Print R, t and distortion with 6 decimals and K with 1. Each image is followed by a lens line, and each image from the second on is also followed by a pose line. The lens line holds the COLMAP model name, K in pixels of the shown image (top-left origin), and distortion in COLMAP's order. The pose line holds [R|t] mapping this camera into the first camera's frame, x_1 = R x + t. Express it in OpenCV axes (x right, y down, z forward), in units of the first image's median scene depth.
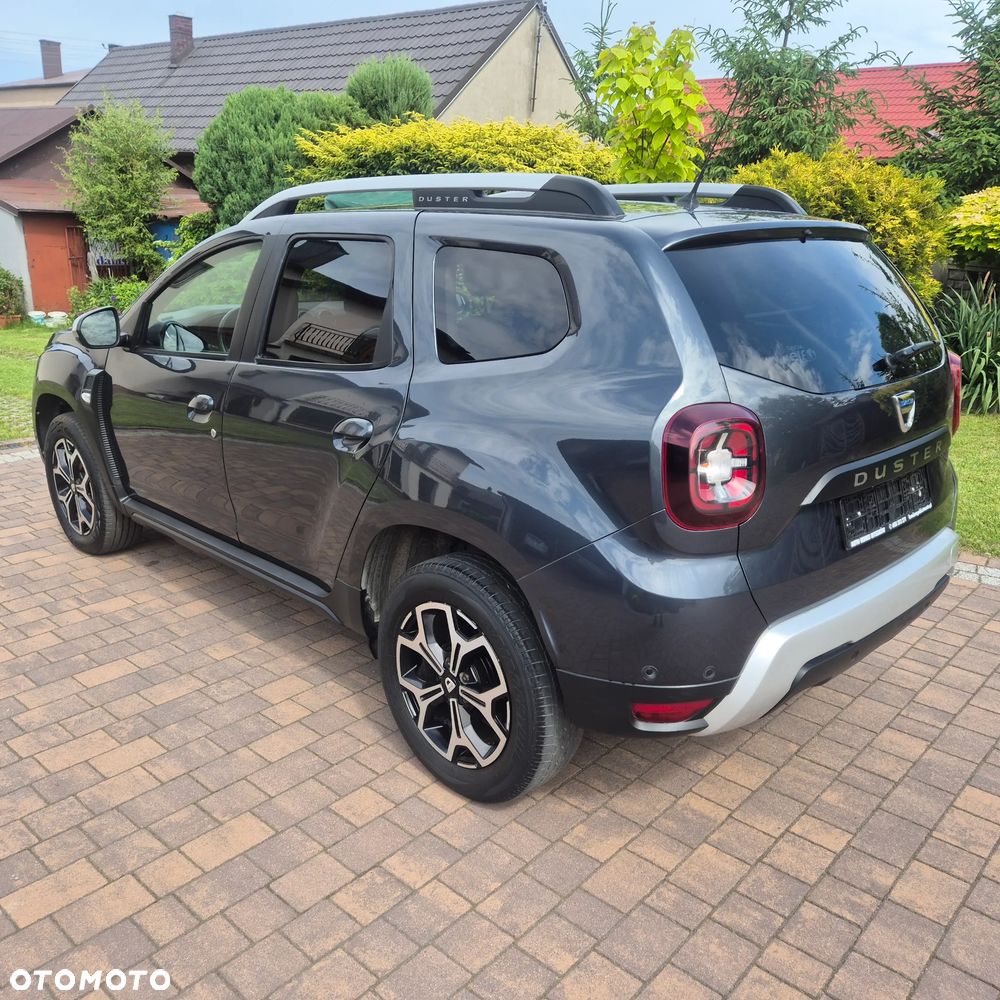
lens RADIAL K [[883.2, 0, 496.3], [0, 883.2, 503.3], [0, 0, 1]] dist [0.043256, -0.003427]
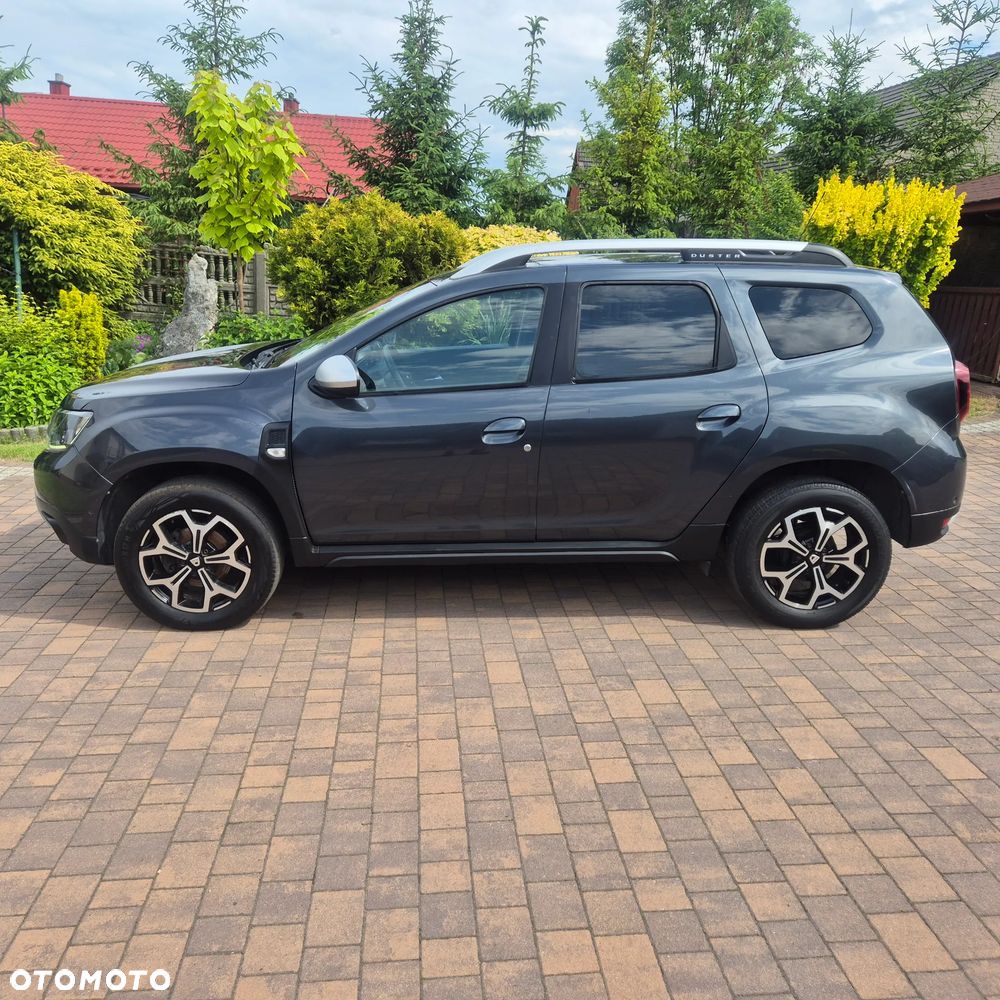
lens RADIAL K [[853.8, 0, 500.0], [0, 853.8, 500.0], [0, 0, 1]] dist [0.068973, -0.012215]
pose [[0.682852, -0.200994, 0.702364, -1.504985], [0.214458, 0.974201, 0.070285, -0.128631], [-0.698371, 0.102633, 0.708339, 0.282020]]
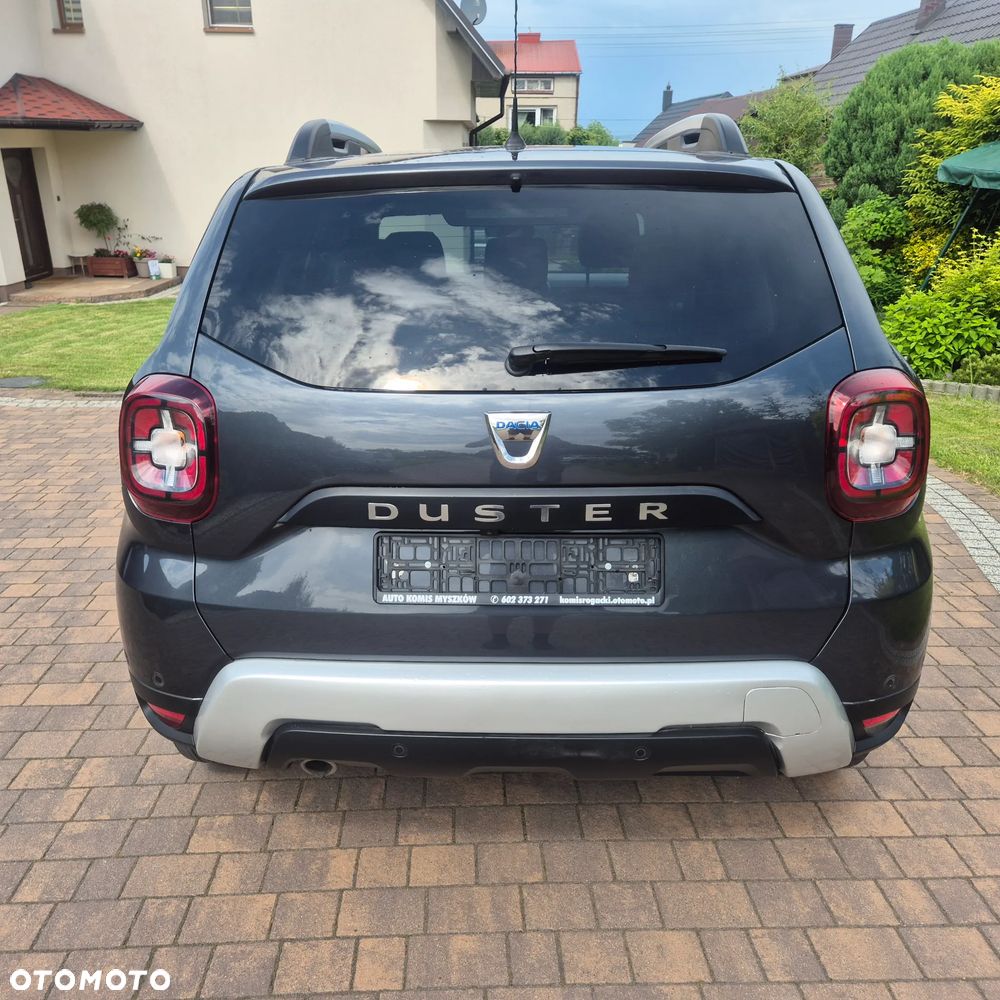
lens RADIAL K [[893.1, 0, 486.9], [0, 893.1, 496.6], [0, 0, 1]] dist [0.079572, -0.071639]
pose [[0.696399, 0.205950, -0.687469, 0.858889], [-0.200614, 0.975615, 0.089051, -0.108153], [0.689044, 0.075901, 0.720733, 0.456960]]
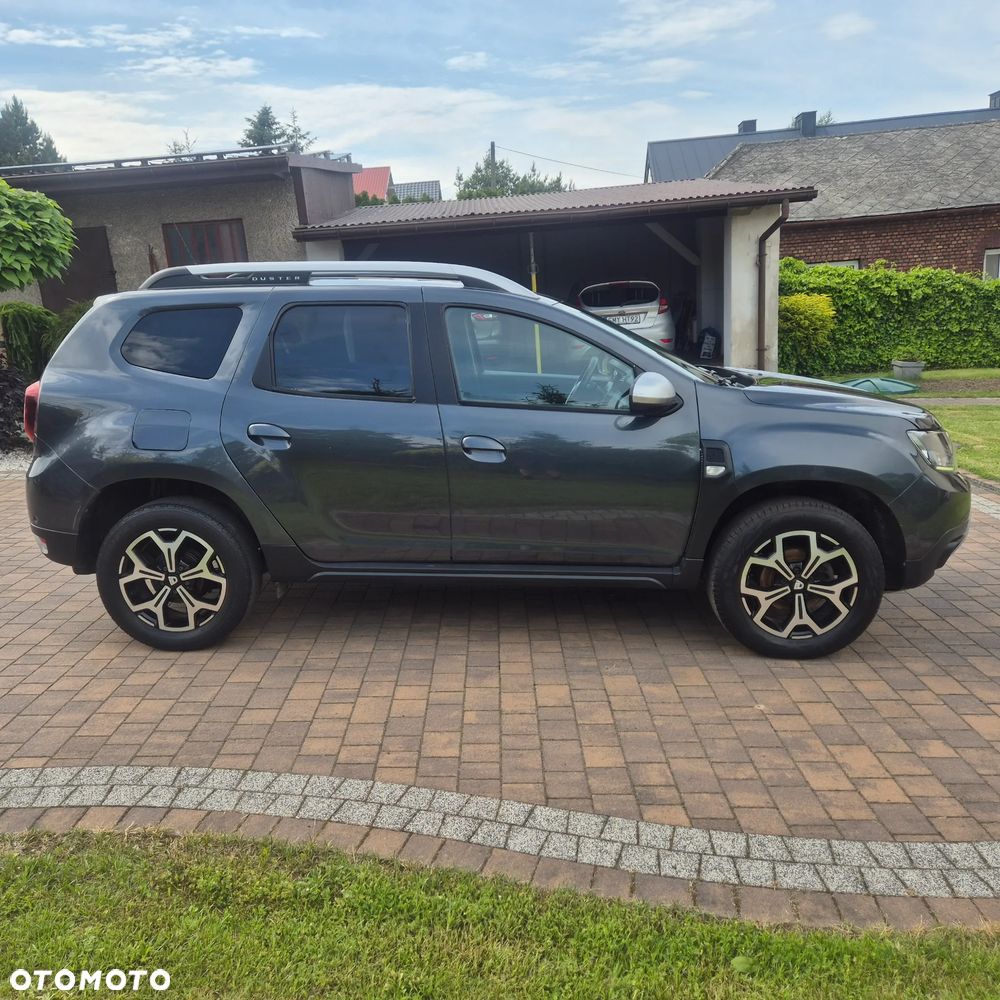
lens RADIAL K [[893.1, 0, 486.9], [0, 893.1, 496.6], [0, 0, 1]] dist [0.079572, -0.071639]
pose [[-0.742411, 0.149933, -0.652952, 1.078897], [-0.194346, 0.884525, 0.424081, -0.872101], [0.641136, 0.441741, -0.627542, 2.795266]]
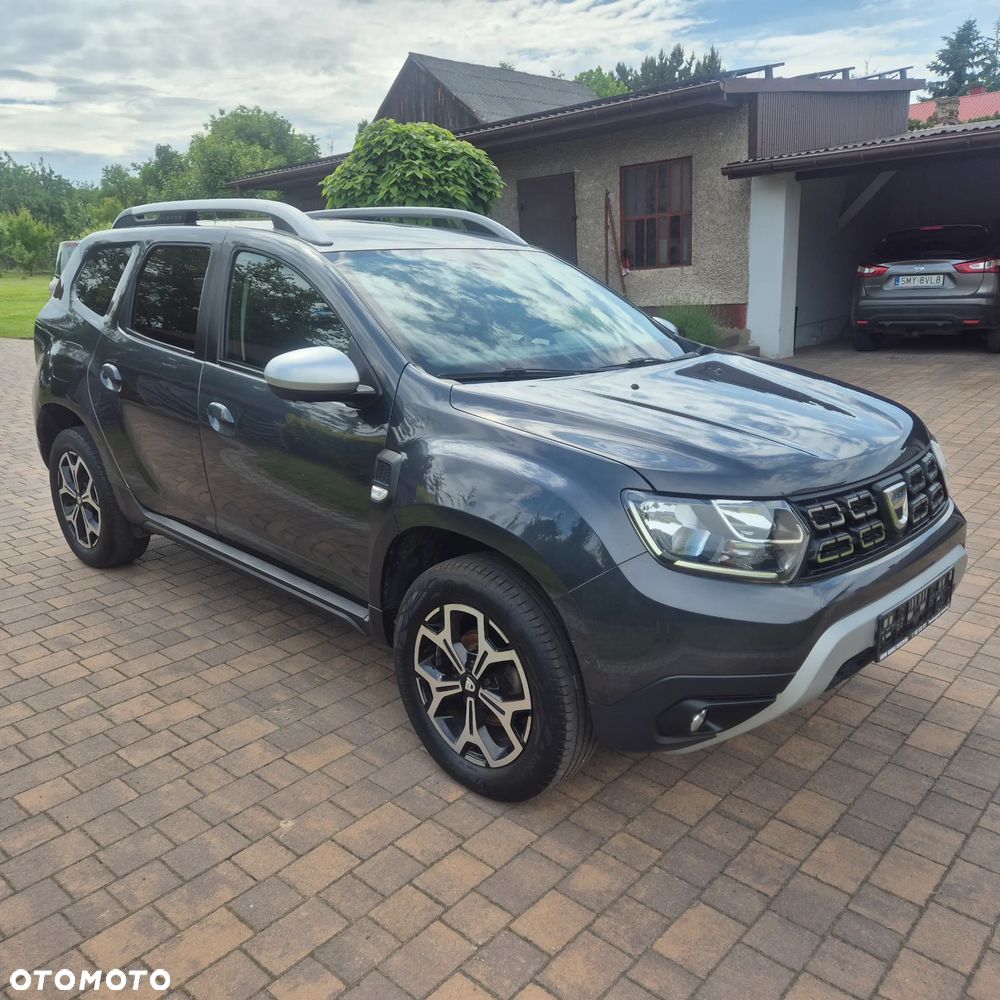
lens RADIAL K [[890.9, 0, 494.4], [0, 890.9, 506.7], [0, 0, 1]] dist [0.083290, -0.073225]
pose [[-0.999767, -0.002328, -0.021451, -0.320736], [-0.013885, 0.830398, 0.556997, -0.931605], [0.016516, 0.557165, -0.830237, 2.977870]]
